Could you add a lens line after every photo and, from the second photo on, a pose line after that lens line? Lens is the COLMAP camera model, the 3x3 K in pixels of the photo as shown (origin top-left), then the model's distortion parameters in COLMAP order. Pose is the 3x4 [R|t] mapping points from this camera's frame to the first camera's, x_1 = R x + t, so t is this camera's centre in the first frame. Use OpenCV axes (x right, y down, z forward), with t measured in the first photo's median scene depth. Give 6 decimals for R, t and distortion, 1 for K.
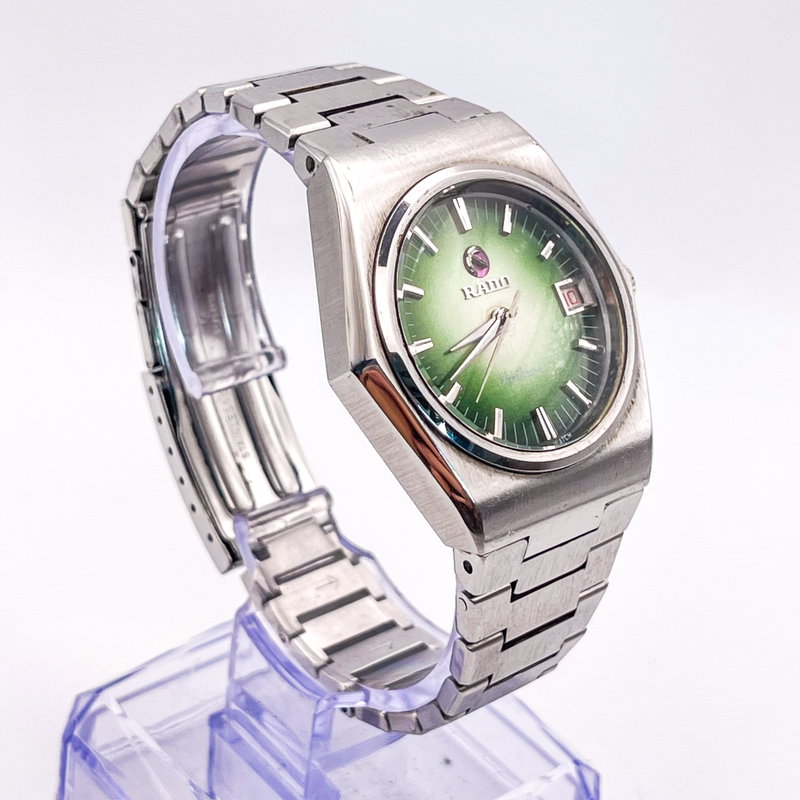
lens RADIAL K [[2073.4, 0, 397.8], [0, 2073.4, 403.9], [0, 0, 1]] dist [0.322335, 0.000000]
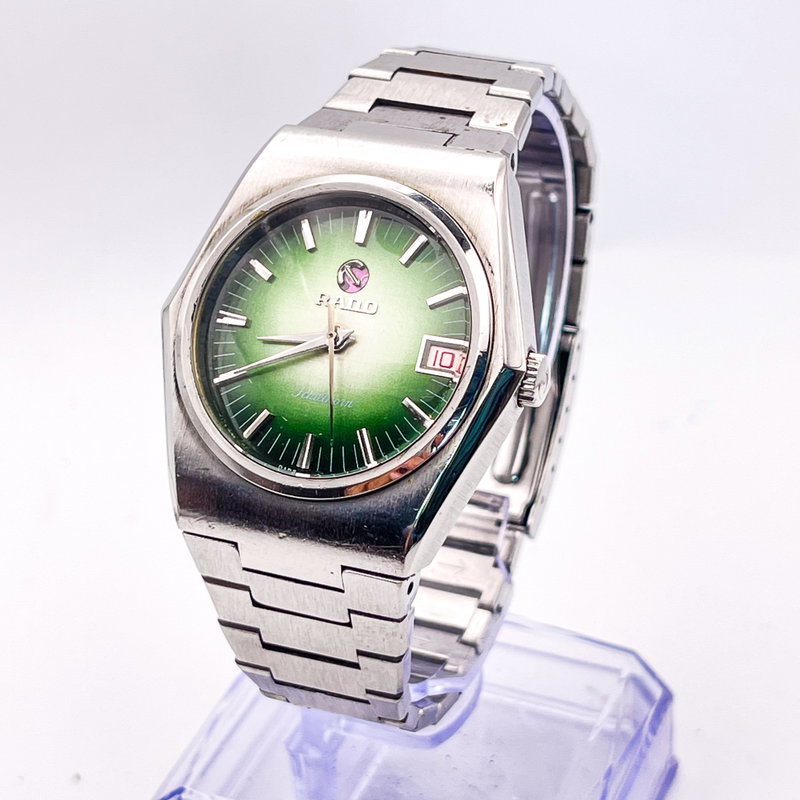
lens RADIAL K [[2073.4, 0, 400.4], [0, 2073.4, 403.2], [0, 0, 1]] dist [0.322335, 0.000000]
pose [[0.465151, 0.408808, -0.785182, 0.766959], [-0.359868, 0.897706, 0.254204, -0.247860], [0.808783, 0.164319, 0.564685, 0.437911]]
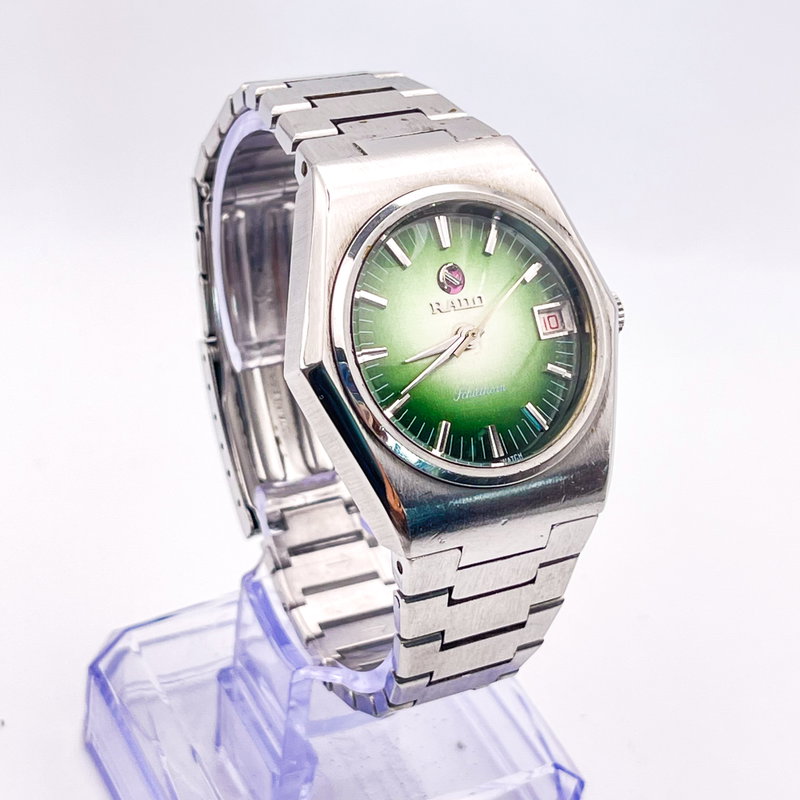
lens RADIAL K [[2073.4, 0, 401.0], [0, 2073.4, 397.0], [0, 0, 1]] dist [0.322335, 0.000000]
pose [[0.975938, 0.122731, -0.180230, 0.190527], [-0.118604, 0.992375, 0.033541, -0.037800], [0.182973, -0.011358, 0.983052, -0.026398]]
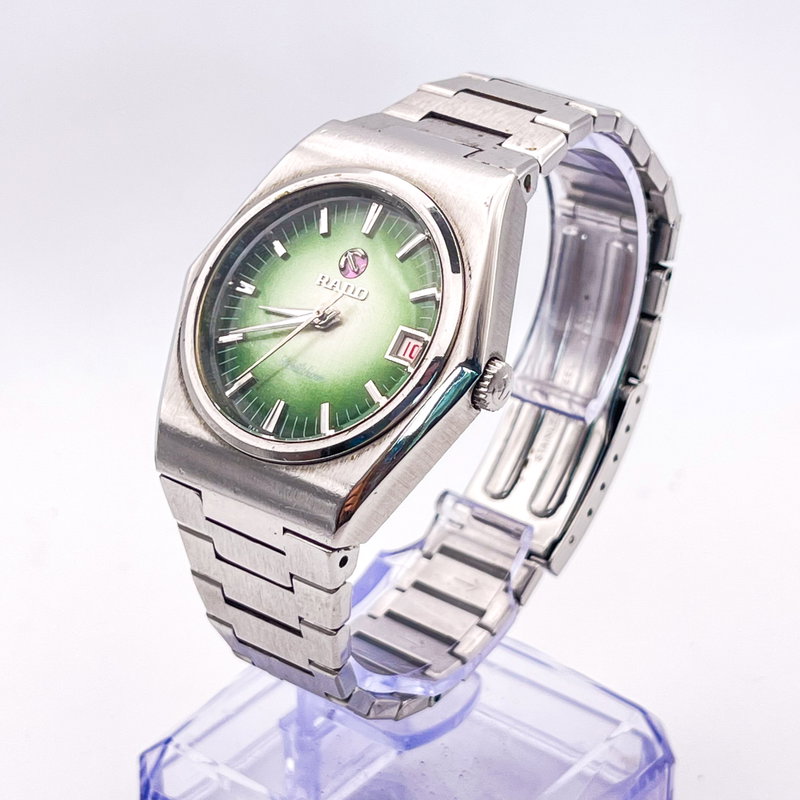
lens RADIAL K [[2073.4, 0, 401.2], [0, 2073.4, 397.4], [0, 0, 1]] dist [0.322335, 0.000000]
pose [[0.228432, 0.419560, -0.878515, 0.892645], [-0.464221, 0.840124, 0.280518, -0.285885], [0.855756, 0.343745, 0.386680, 0.591907]]
